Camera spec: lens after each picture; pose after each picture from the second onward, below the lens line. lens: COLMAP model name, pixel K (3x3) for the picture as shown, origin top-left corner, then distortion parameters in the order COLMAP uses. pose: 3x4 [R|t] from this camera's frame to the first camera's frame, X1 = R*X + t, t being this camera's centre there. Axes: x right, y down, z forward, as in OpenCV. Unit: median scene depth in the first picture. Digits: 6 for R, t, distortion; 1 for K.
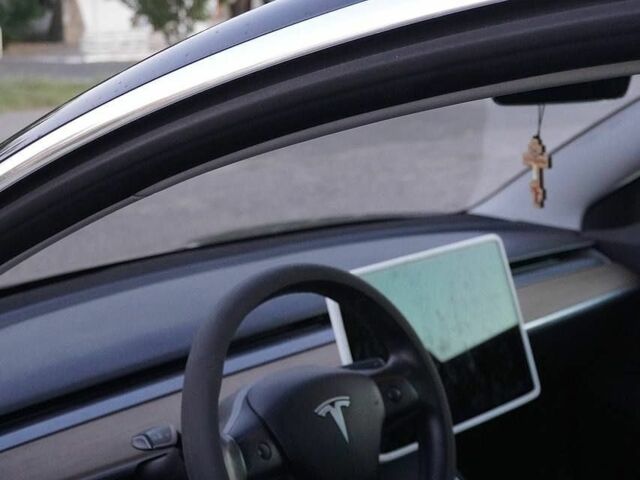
lens RADIAL K [[1333.1, 0, 326.2], [0, 1333.1, 239.2], [0, 0, 1]] dist [0.019851, 0.000000]
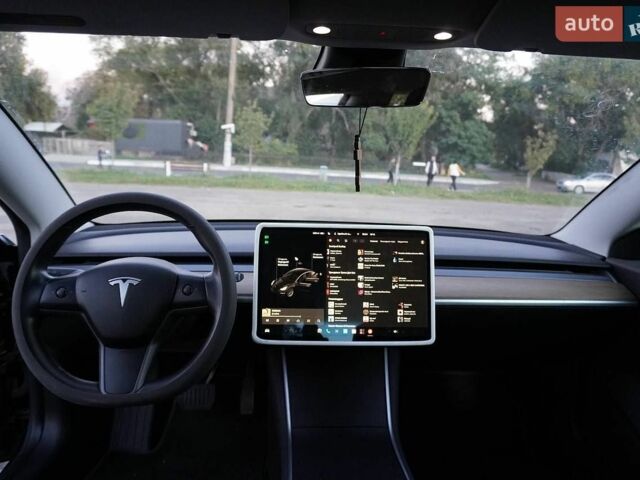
lens RADIAL K [[486.7, 0, 324.2], [0, 486.7, 243.9], [0, 0, 1]] dist [-0.061198, 0.044285]
pose [[0.719102, 0.171687, -0.673361, 0.473759], [-0.180484, 0.981889, 0.057608, 0.006188], [0.671057, 0.080105, 0.737066, 0.642036]]
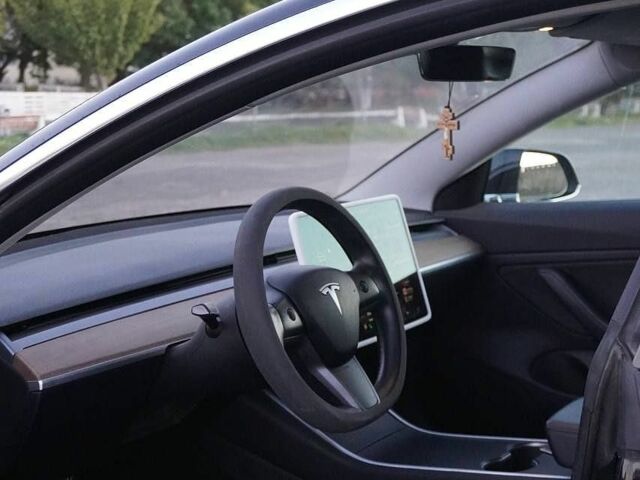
lens RADIAL K [[1349.3, 0, 319.5], [0, 1349.3, 242.0], [0, 0, 1]] dist [0.143484, 0.000000]
pose [[0.979196, -0.002136, 0.202908, -0.247218], [0.013229, 0.998489, -0.053330, 0.131222], [-0.202487, 0.054905, 0.977745, -0.299592]]
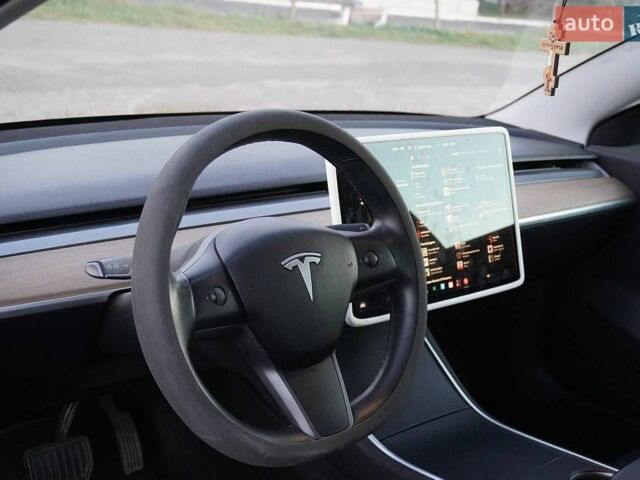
lens RADIAL K [[990.1, 0, 313.6], [0, 990.1, 237.8], [0, 0, 1]] dist [0.016685, 0.000000]
pose [[0.988805, 0.135100, -0.063344, 0.048923], [-0.129312, 0.987693, 0.087986, 0.039109], [0.074452, -0.078810, 0.994106, 0.255920]]
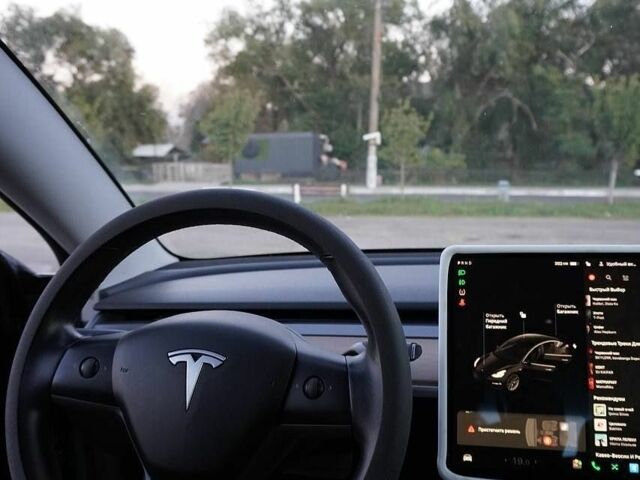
lens RADIAL K [[649.1, 0, 318.0], [0, 649.1, 238.1], [0, 0, 1]] dist [-0.022022, 0.000000]
pose [[0.504895, 0.100826, -0.857272, 0.325442], [-0.153201, 0.987854, 0.025956, 0.026882], [0.849476, 0.118230, 0.514210, 0.740721]]
